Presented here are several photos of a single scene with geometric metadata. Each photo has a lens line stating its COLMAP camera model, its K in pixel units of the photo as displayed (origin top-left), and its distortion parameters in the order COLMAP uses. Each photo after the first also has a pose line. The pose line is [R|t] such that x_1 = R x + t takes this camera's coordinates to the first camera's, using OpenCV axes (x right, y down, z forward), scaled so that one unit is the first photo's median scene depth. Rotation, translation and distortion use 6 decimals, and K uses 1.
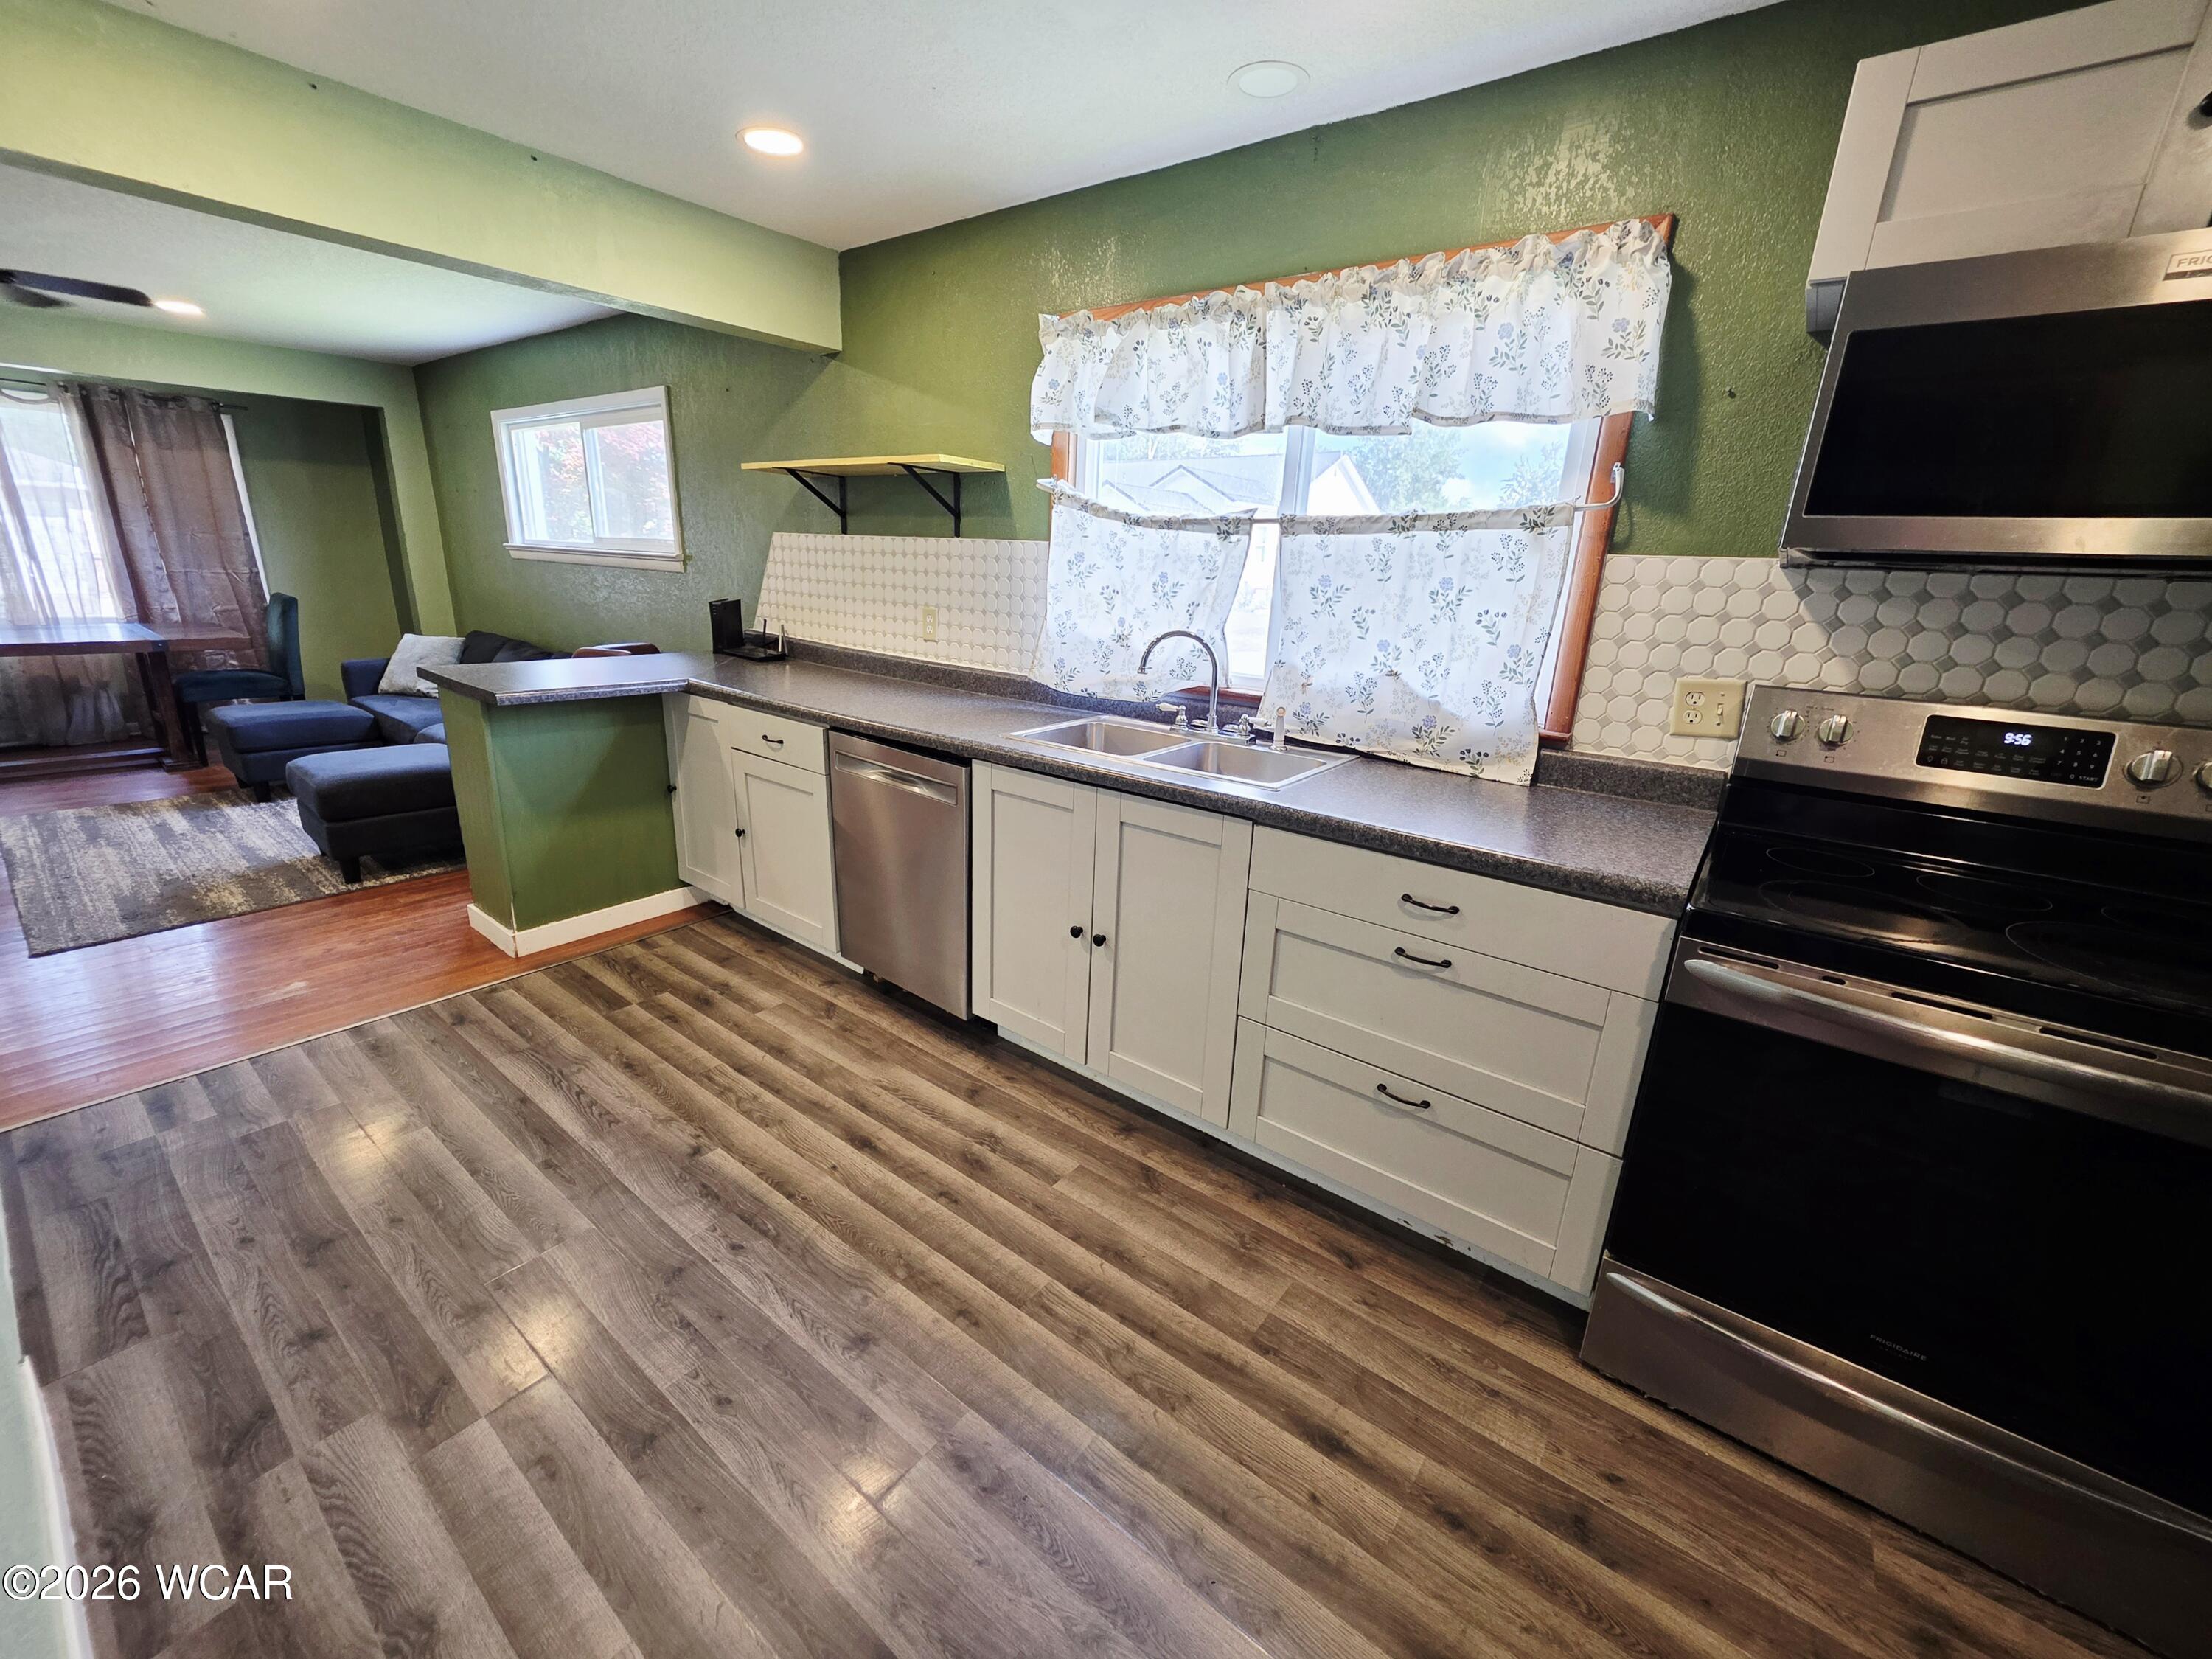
lens RADIAL K [[877.0, 0, 1100.0], [0, 877.0, 820.5], [0, 0, 1]] dist [0.000503, 0.000135]
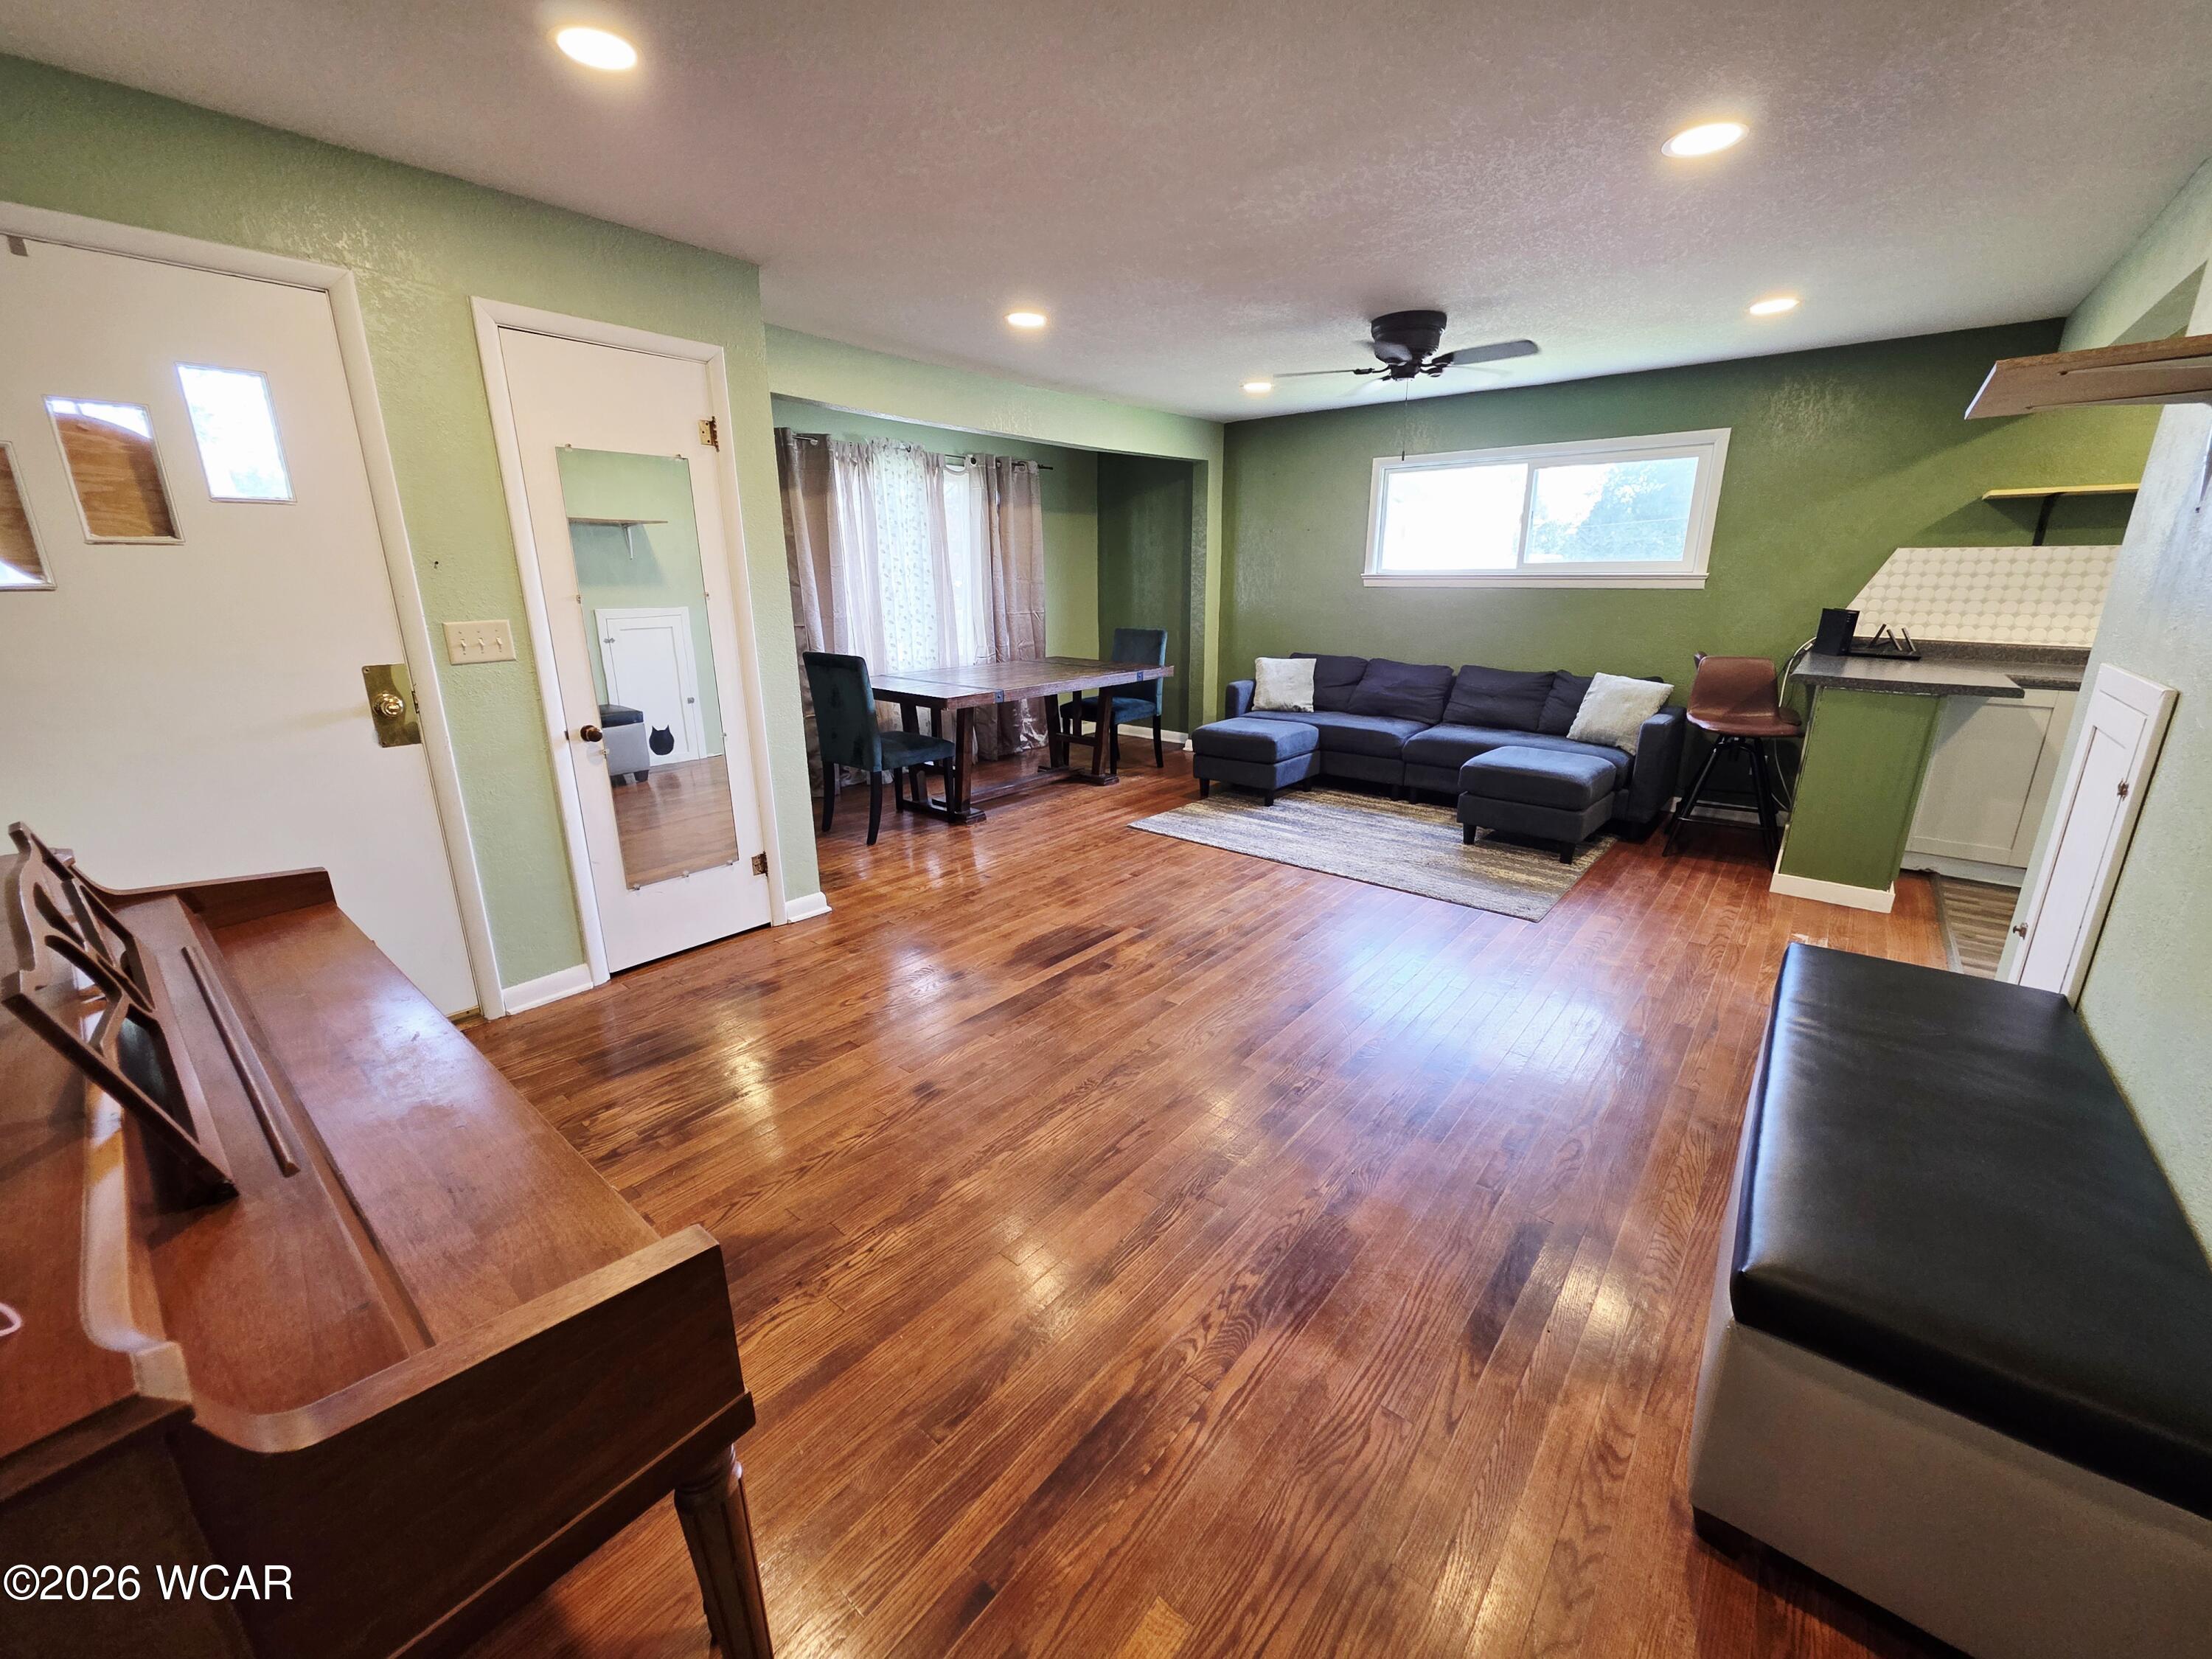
lens RADIAL K [[877.0, 0, 1100.0], [0, 877.0, 820.5], [0, 0, 1]] dist [0.000503, 0.000135]
pose [[0.997818, -0.035040, -0.055953, -2.136858], [0.034314, 0.999315, -0.013892, 0.012823], [0.056401, 0.011942, 0.998337, -0.318096]]
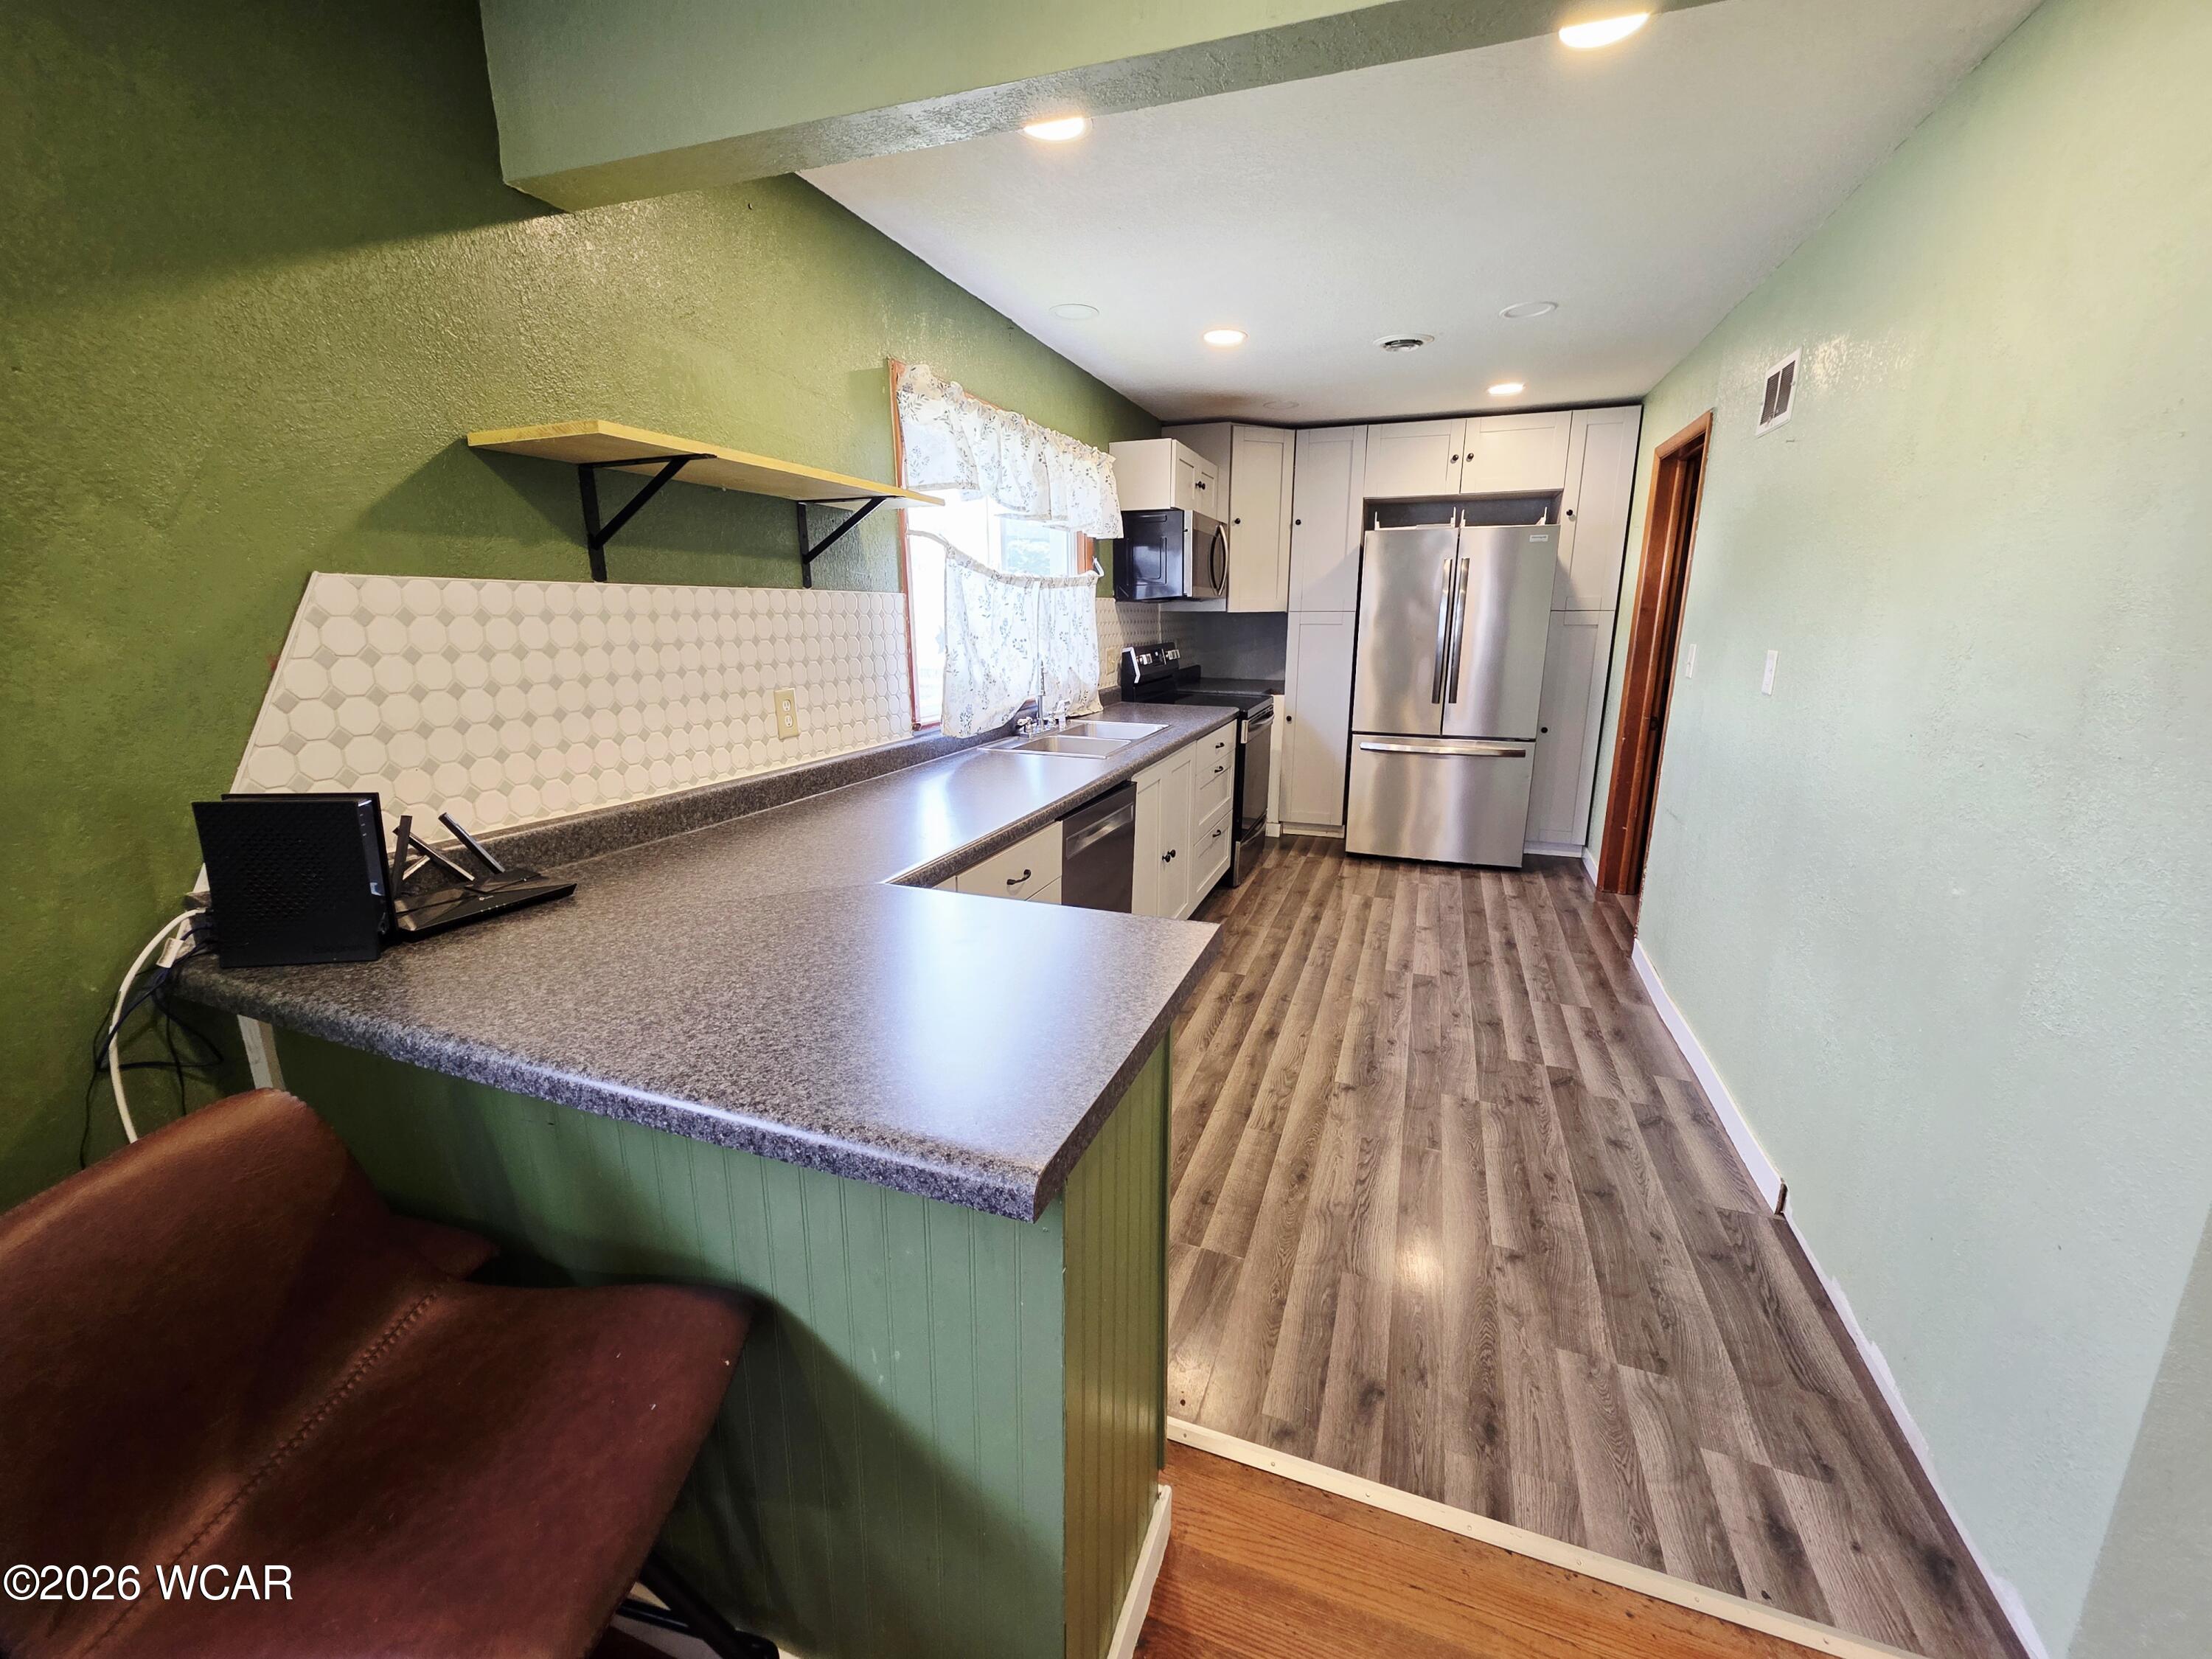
lens RADIAL K [[877.0, 0, 1100.0], [0, 877.0, 820.5], [0, 0, 1]] dist [0.000503, 0.000135]
pose [[-0.288538, -0.264479, 0.920216, -1.254323], [0.261243, 0.902880, 0.341410, -0.435295], [-0.921140, 0.338909, -0.191422, 1.277817]]
